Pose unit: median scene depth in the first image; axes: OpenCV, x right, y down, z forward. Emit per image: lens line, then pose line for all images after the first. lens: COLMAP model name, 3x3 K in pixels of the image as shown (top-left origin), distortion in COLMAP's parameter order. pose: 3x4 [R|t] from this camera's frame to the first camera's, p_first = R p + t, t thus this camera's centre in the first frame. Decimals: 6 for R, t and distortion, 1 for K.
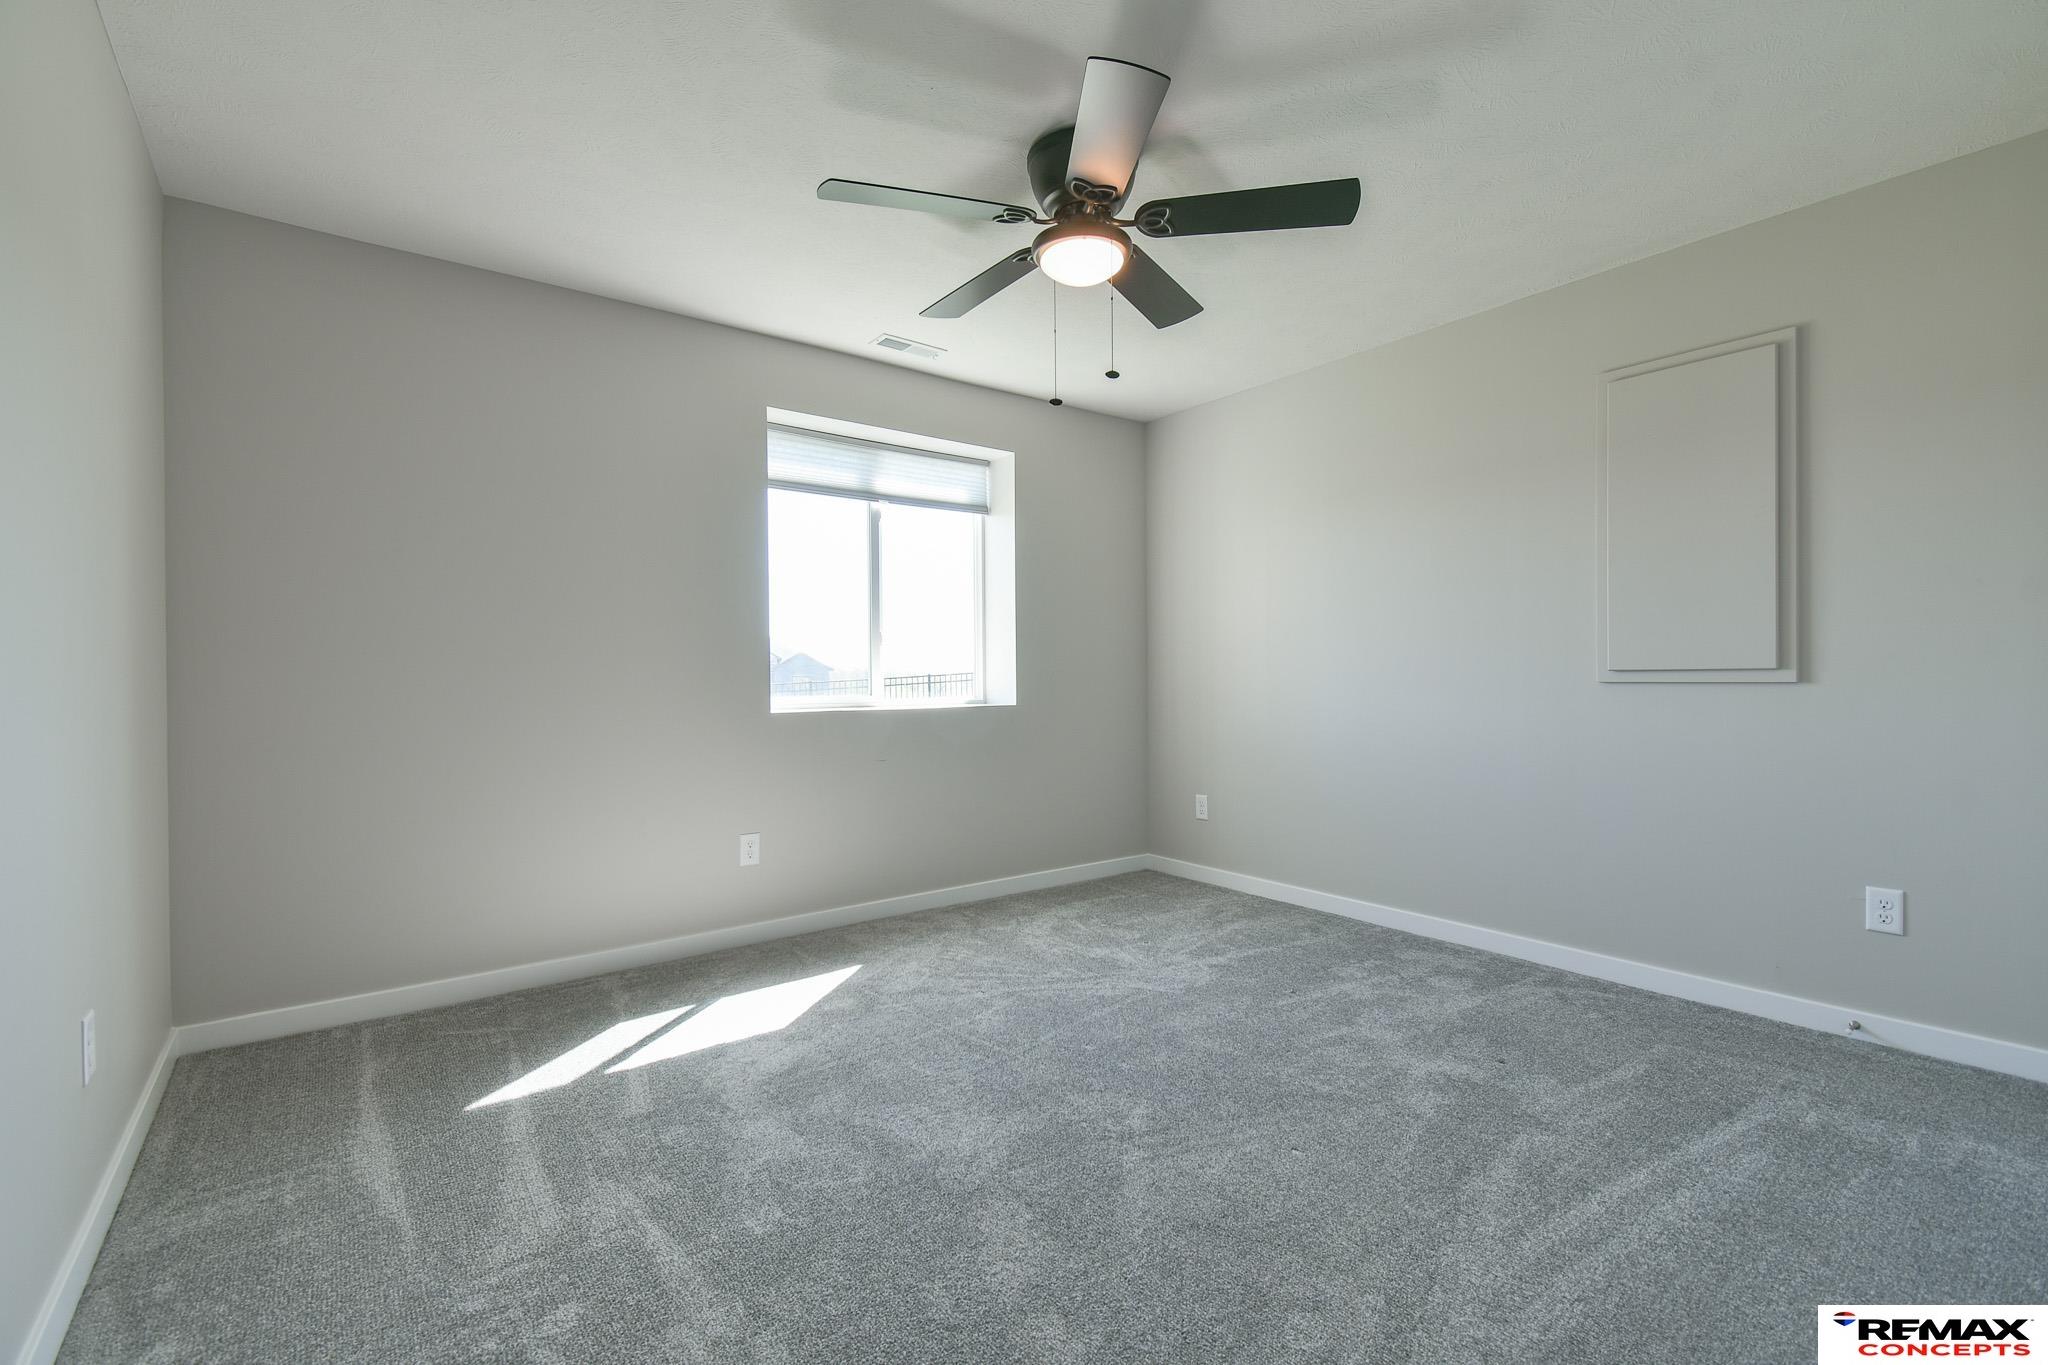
lens RADIAL K [[891.3, 0, 1024.0], [0, 891.3, 682.5], [0, 0, 1]] dist [0.049660, -0.028442]
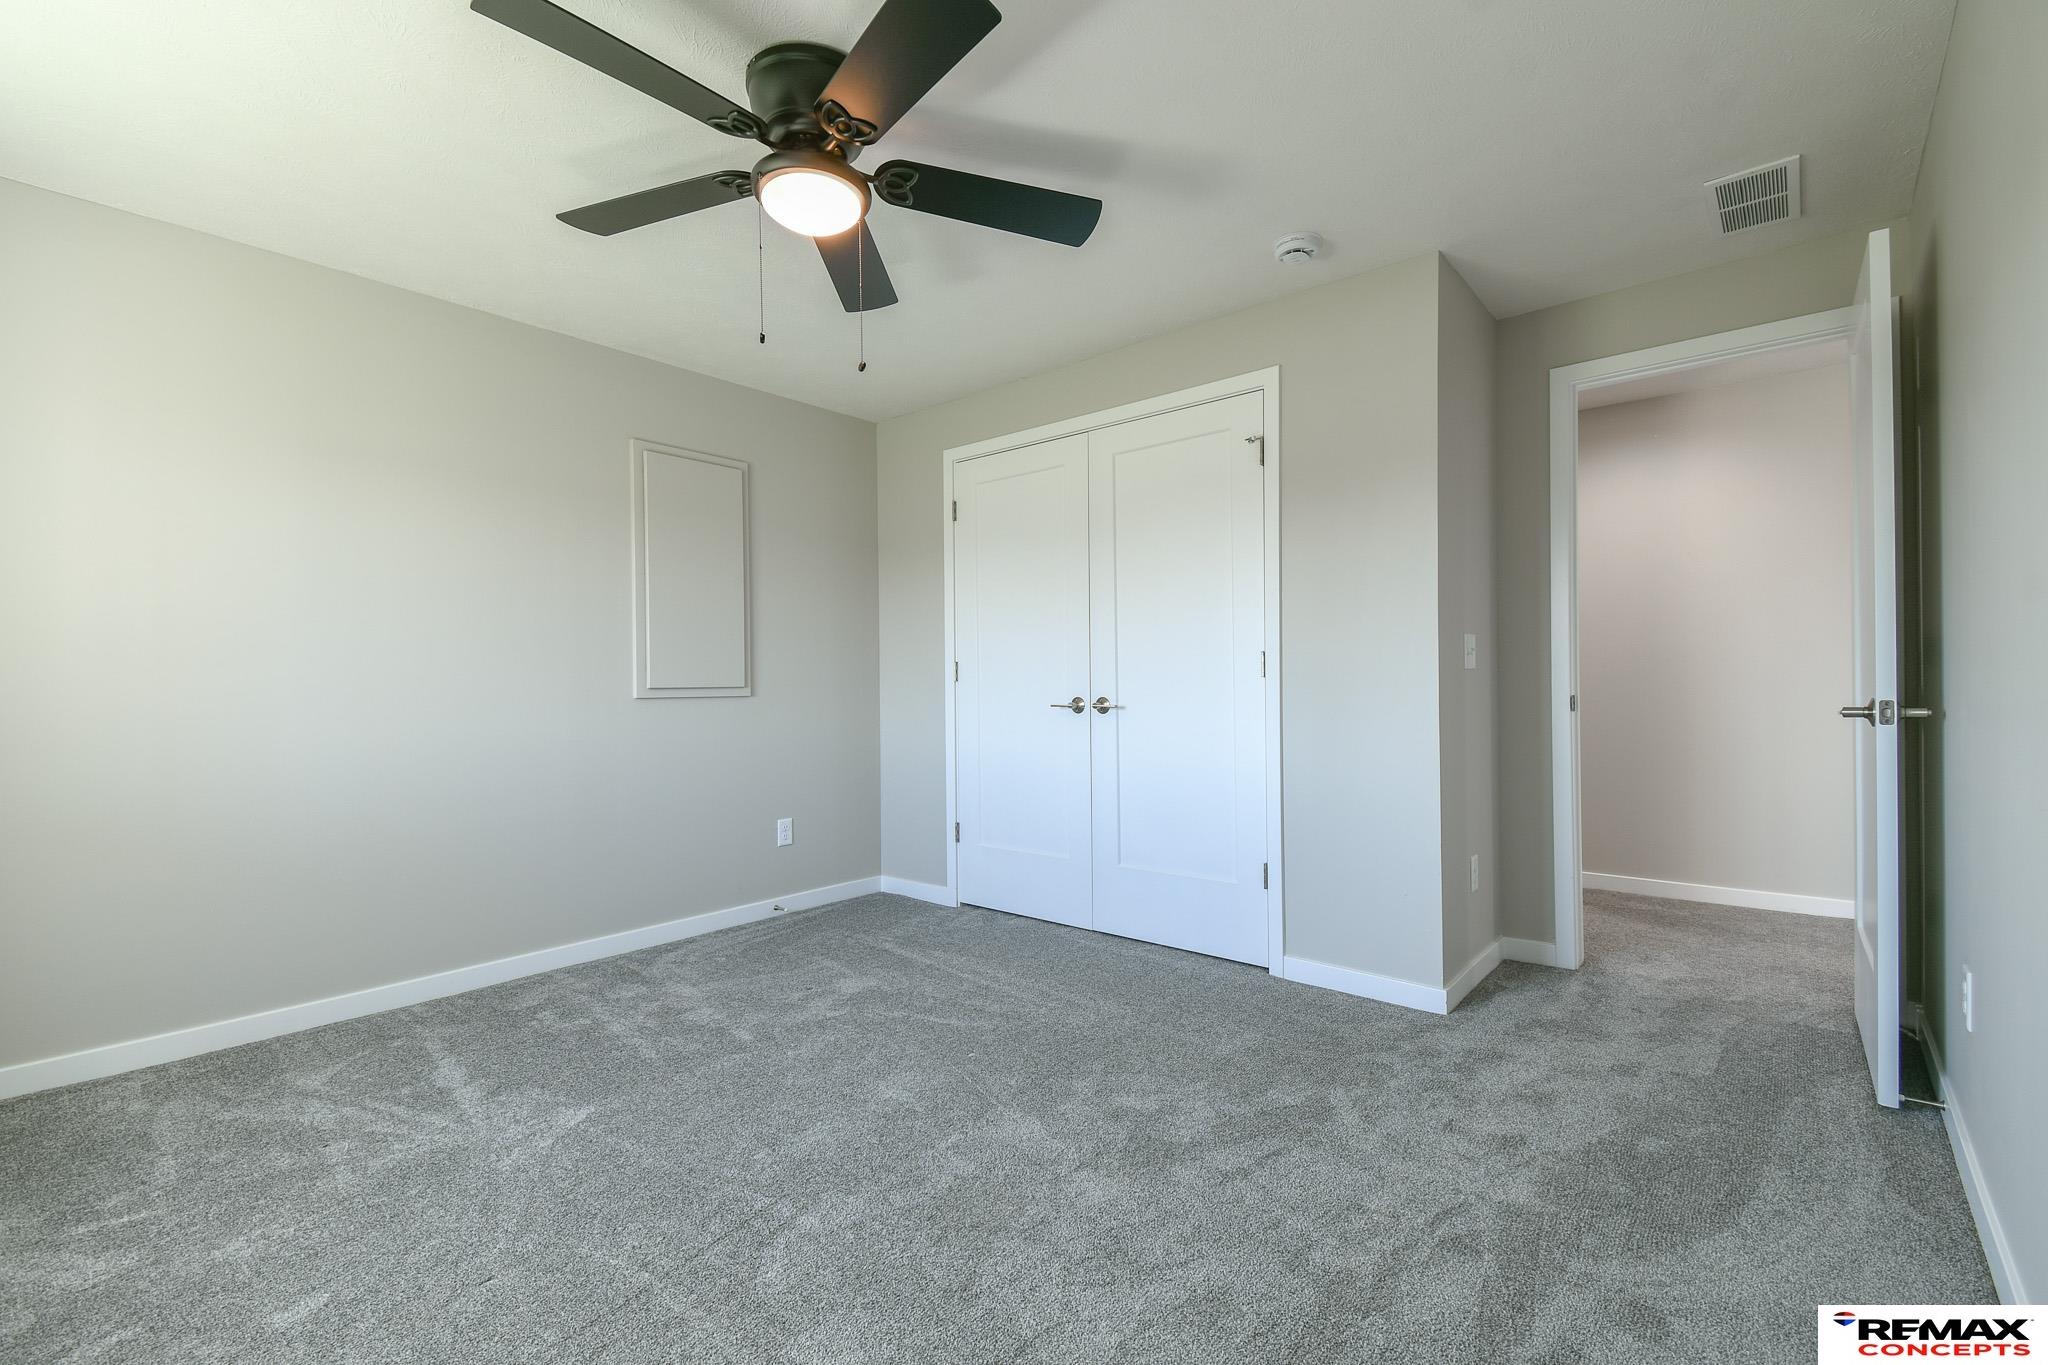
lens RADIAL K [[891.3, 0, 1024.0], [0, 891.3, 682.5], [0, 0, 1]] dist [0.049660, -0.028442]
pose [[-0.218869, 0.011861, 0.975682, -0.652855], [0.018060, 0.999804, -0.008103, -0.002293], [-0.975587, 0.015847, -0.219041, 0.801795]]
